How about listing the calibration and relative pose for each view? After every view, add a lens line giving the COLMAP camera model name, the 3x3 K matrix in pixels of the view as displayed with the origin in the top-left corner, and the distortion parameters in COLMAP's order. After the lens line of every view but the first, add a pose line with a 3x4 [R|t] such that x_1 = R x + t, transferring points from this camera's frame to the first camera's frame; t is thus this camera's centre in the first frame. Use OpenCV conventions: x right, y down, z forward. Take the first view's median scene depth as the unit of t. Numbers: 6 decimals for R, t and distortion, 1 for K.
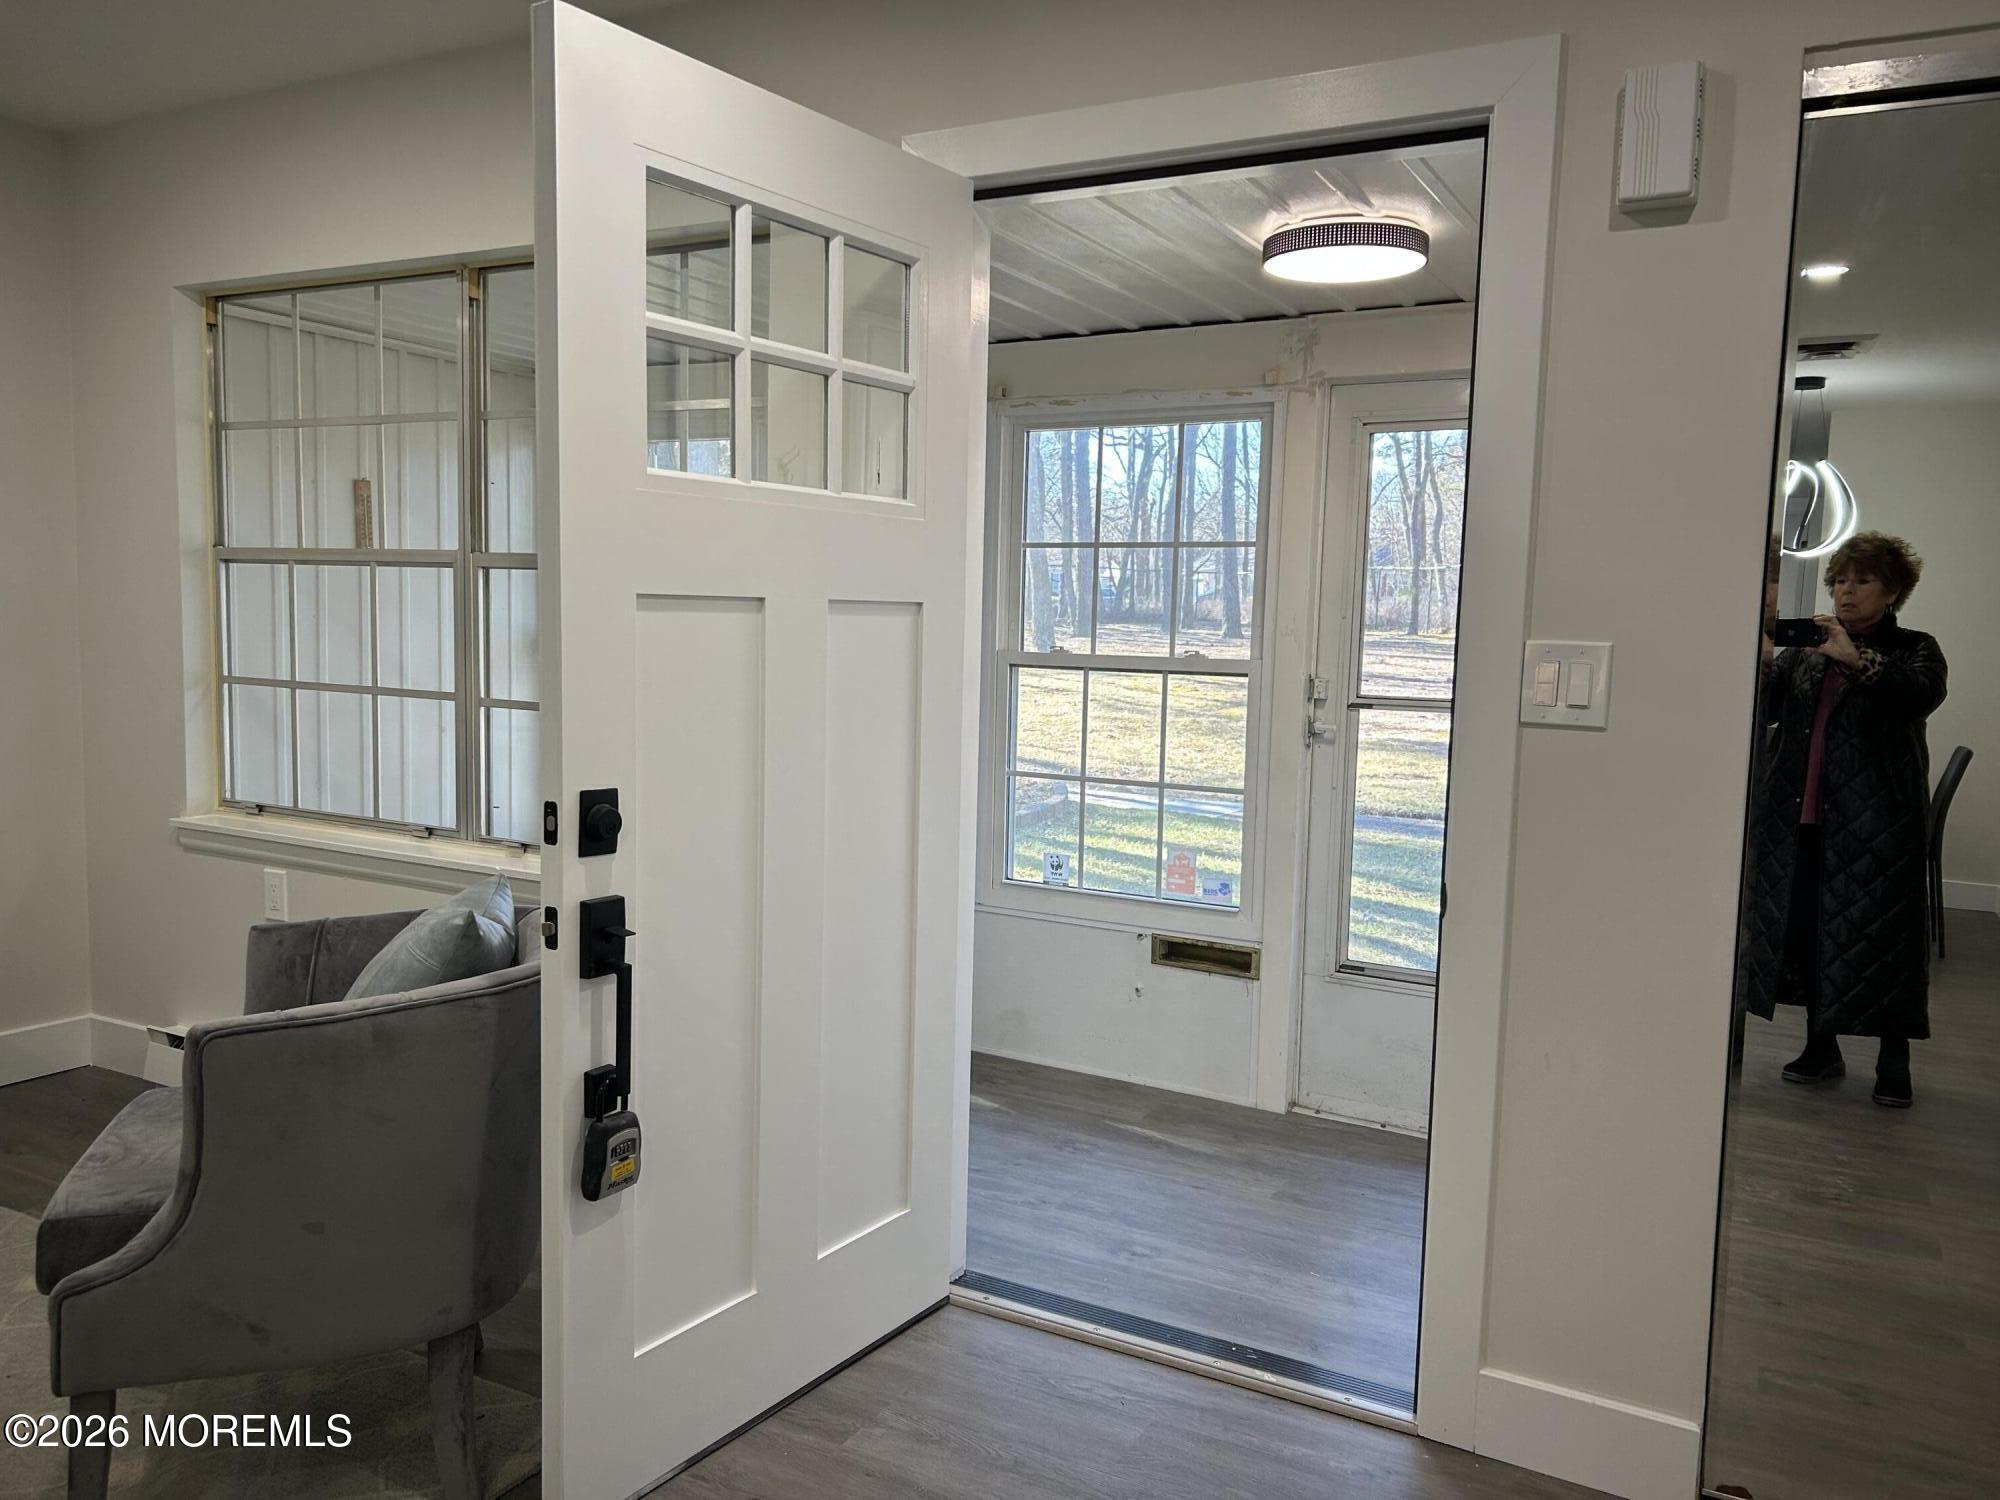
lens RADIAL K [[1509.4, 0, 1001.1], [0, 1509.4, 762.5], [0, 0, 1]] dist [0.049322, -0.051339]
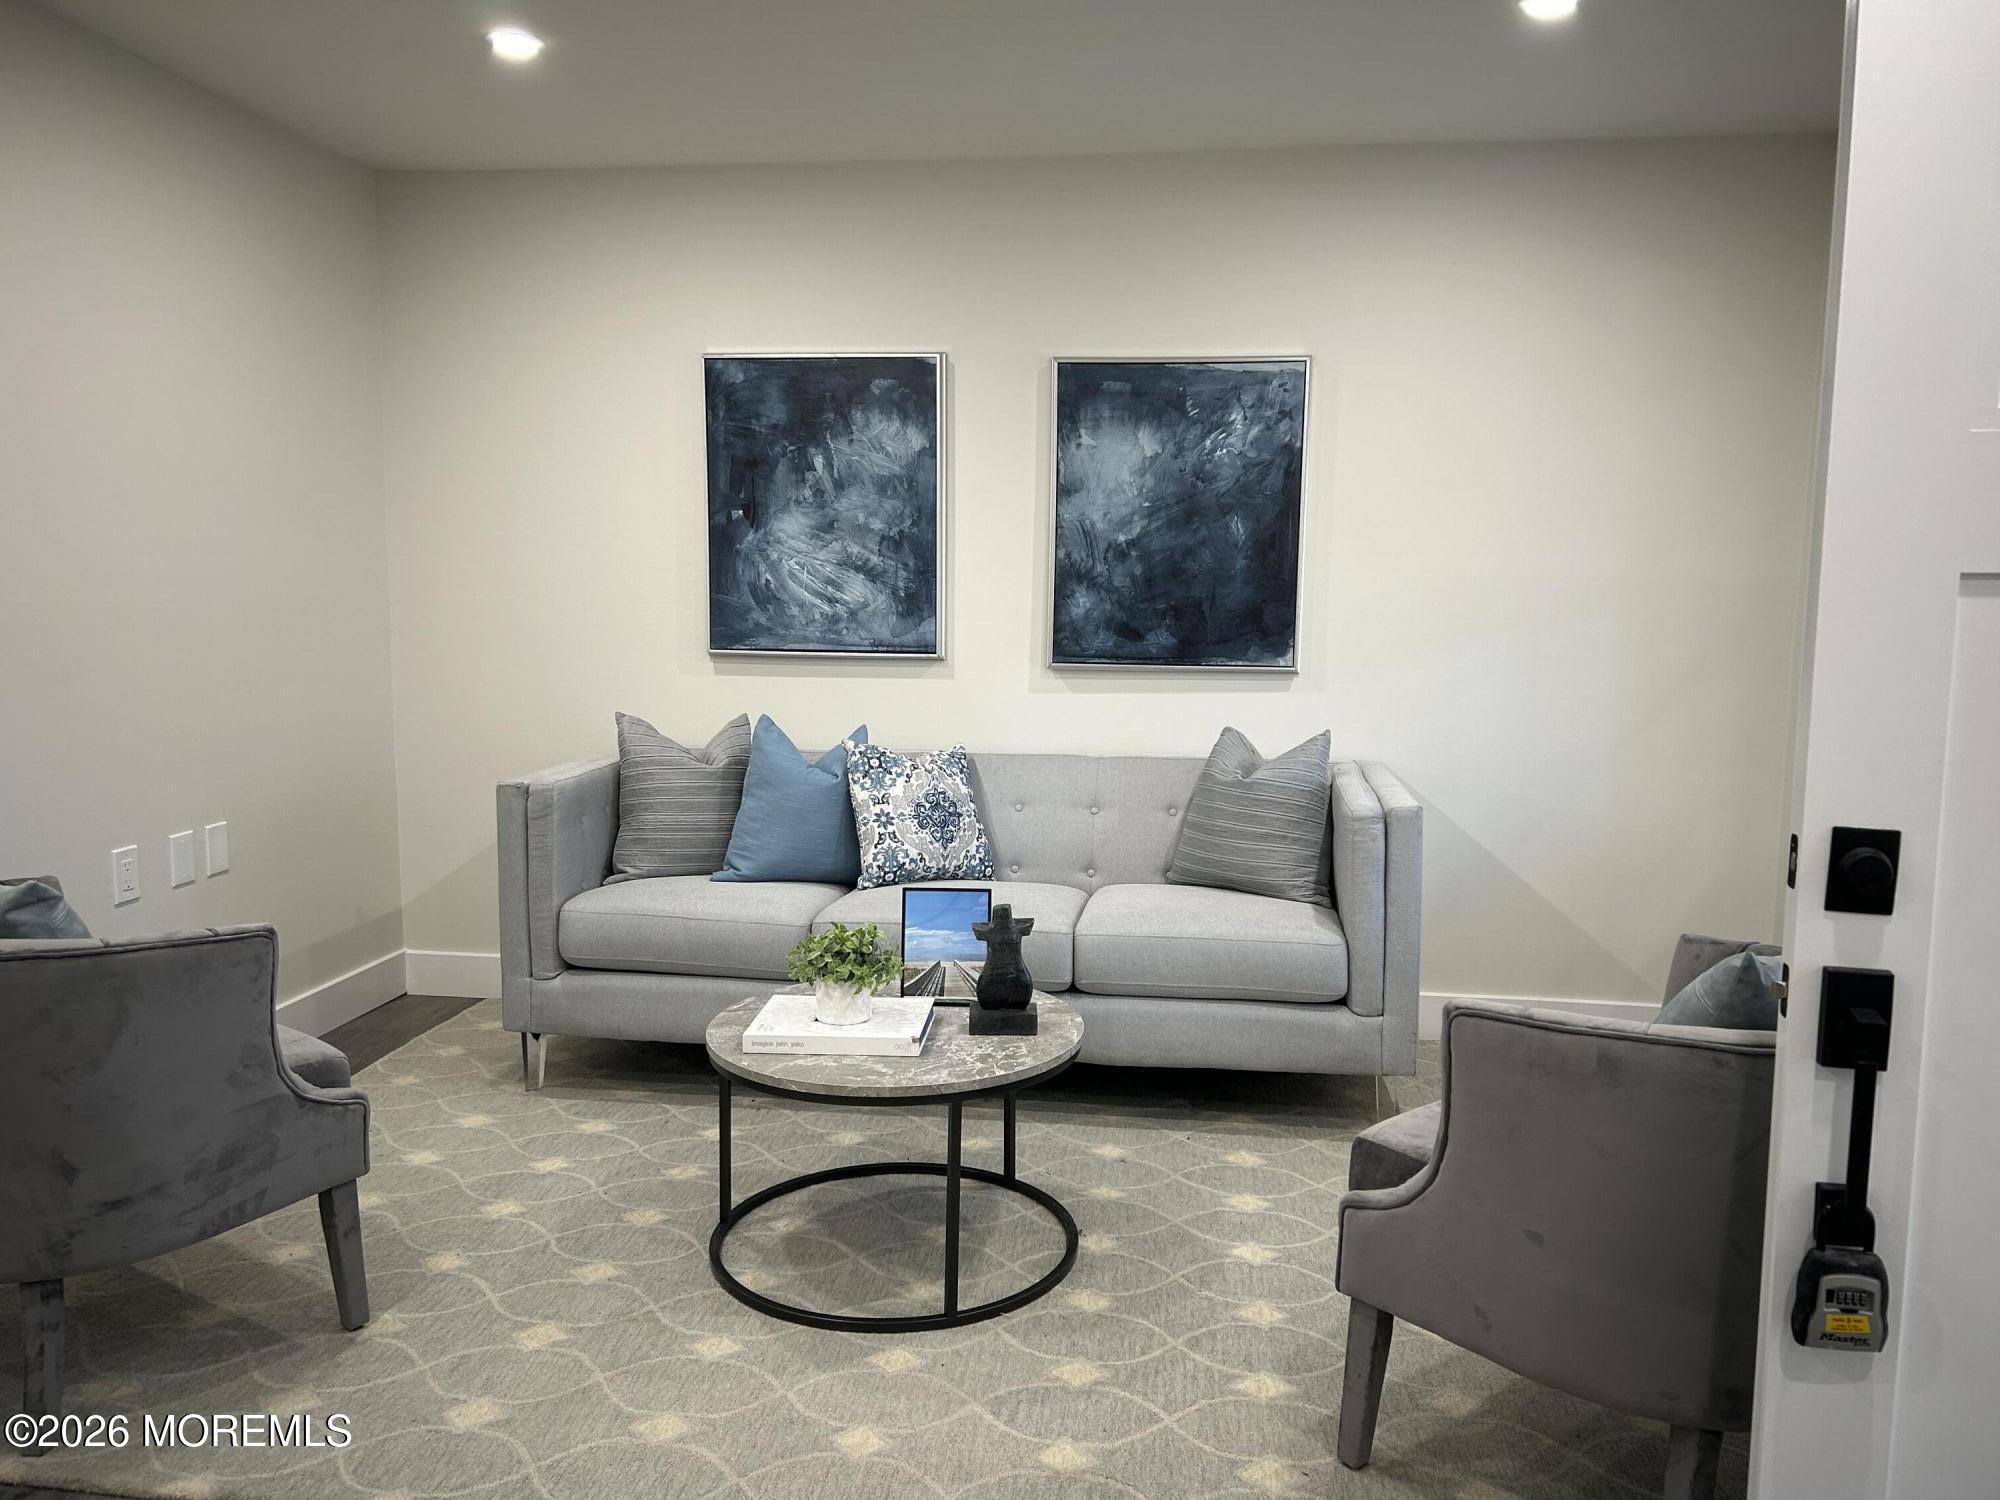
lens RADIAL K [[1497.5, 0, 1004.1], [0, 1497.5, 763.1], [0, 0, 1]] dist [0.117631, -0.186610]
pose [[0.356667, 0.092746, -0.929616, 0.233538], [-0.099355, 0.993182, 0.060969, -0.014948], [0.928933, 0.070616, 0.363451, 0.245185]]
